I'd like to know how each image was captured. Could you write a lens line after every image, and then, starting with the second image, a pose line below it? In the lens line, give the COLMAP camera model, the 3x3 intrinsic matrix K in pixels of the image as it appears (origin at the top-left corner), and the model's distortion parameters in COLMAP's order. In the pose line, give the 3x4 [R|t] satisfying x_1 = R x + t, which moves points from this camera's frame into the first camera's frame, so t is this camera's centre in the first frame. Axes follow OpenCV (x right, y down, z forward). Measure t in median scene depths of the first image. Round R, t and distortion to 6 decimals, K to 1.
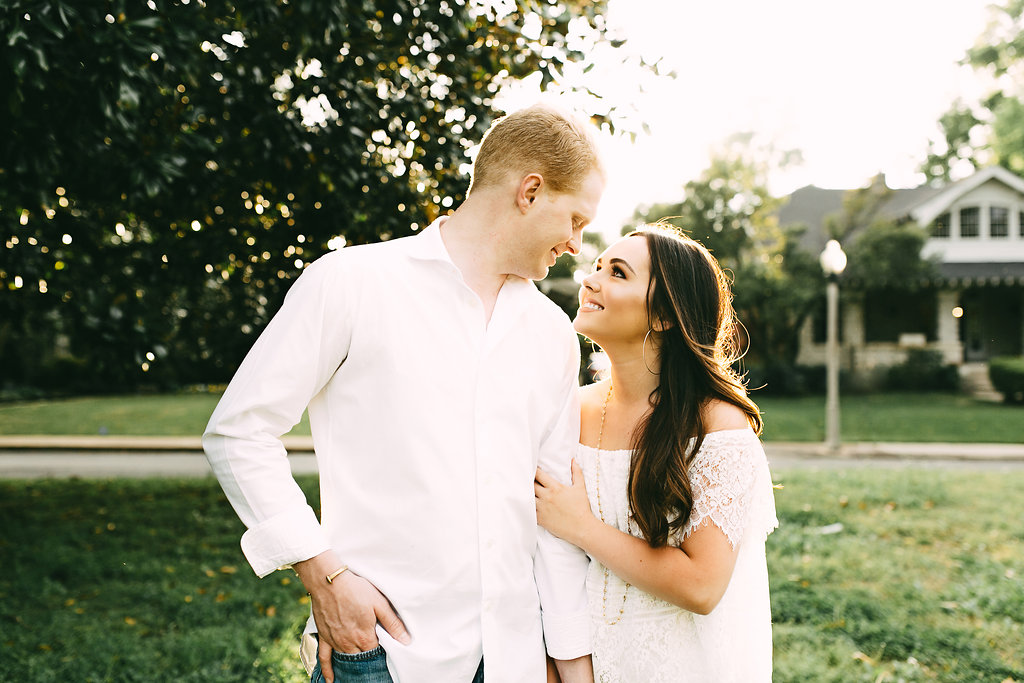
lens RADIAL K [[978.5, 0, 515.4], [0, 978.5, 345.9], [0, 0, 1]] dist [-0.004729, 0.000000]
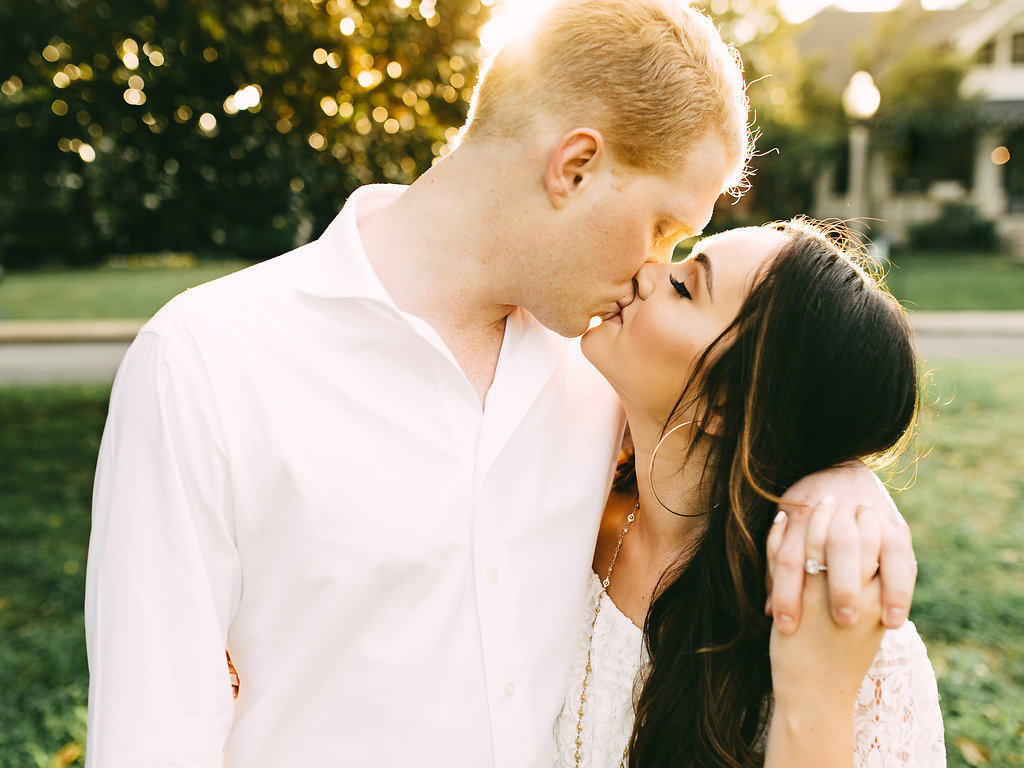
lens RADIAL K [[1104.3, 0, 508.6], [0, 1104.3, 389.1], [0, 0, 1]] dist [-0.014012, 0.000000]
pose [[0.999711, -0.017362, 0.016600, 0.011152], [0.014241, 0.984911, 0.172473, -0.032311], [-0.019344, -0.172187, 0.984874, 0.109063]]
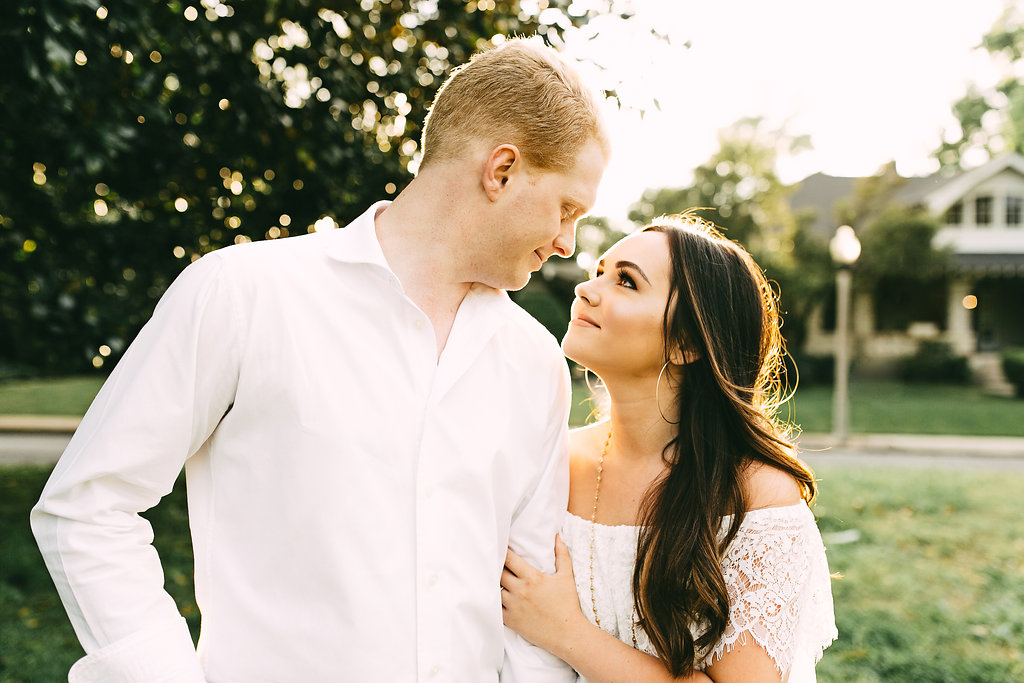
lens RADIAL K [[978.5, 0, 511.0], [0, 978.5, 342.0], [0, 0, 1]] dist [-0.004729, 0.000000]
pose [[0.999866, 0.014033, -0.008451, 0.007284], [-0.013914, 0.999806, 0.013953, -0.010518], [0.008645, -0.013834, 0.999867, 0.072343]]
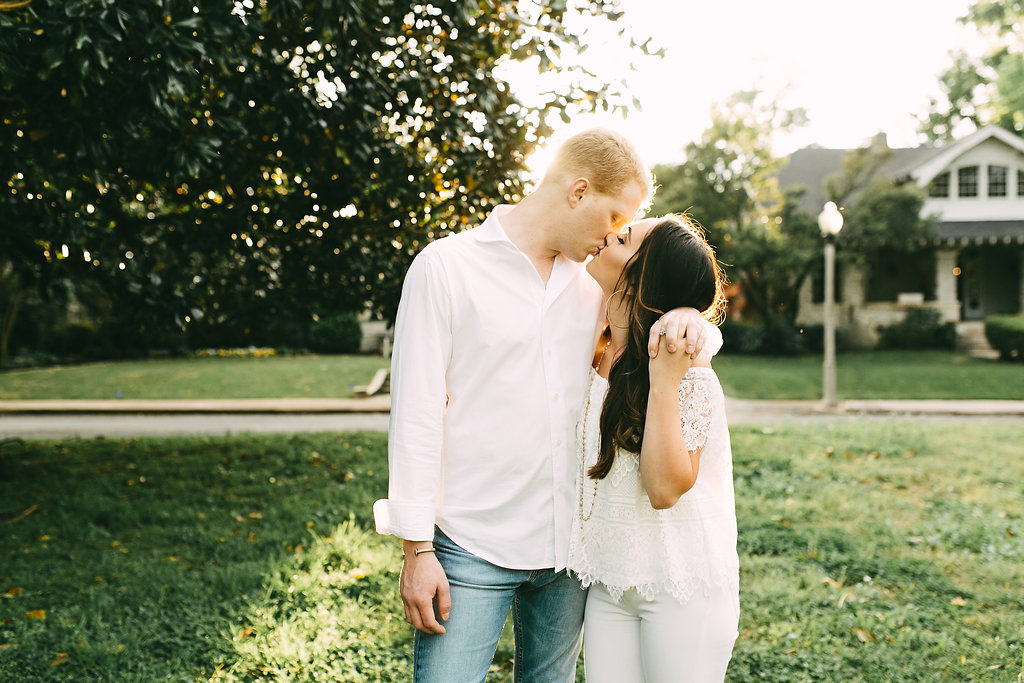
lens RADIAL K [[978.5, 0, 518.8], [0, 978.5, 354.2], [0, 0, 1]] dist [-0.004729, 0.000000]
pose [[0.999961, -0.008680, -0.001455, 0.001481], [0.008739, 0.998880, 0.046508, 0.001931], [0.001050, -0.046519, 0.998917, -0.076804]]
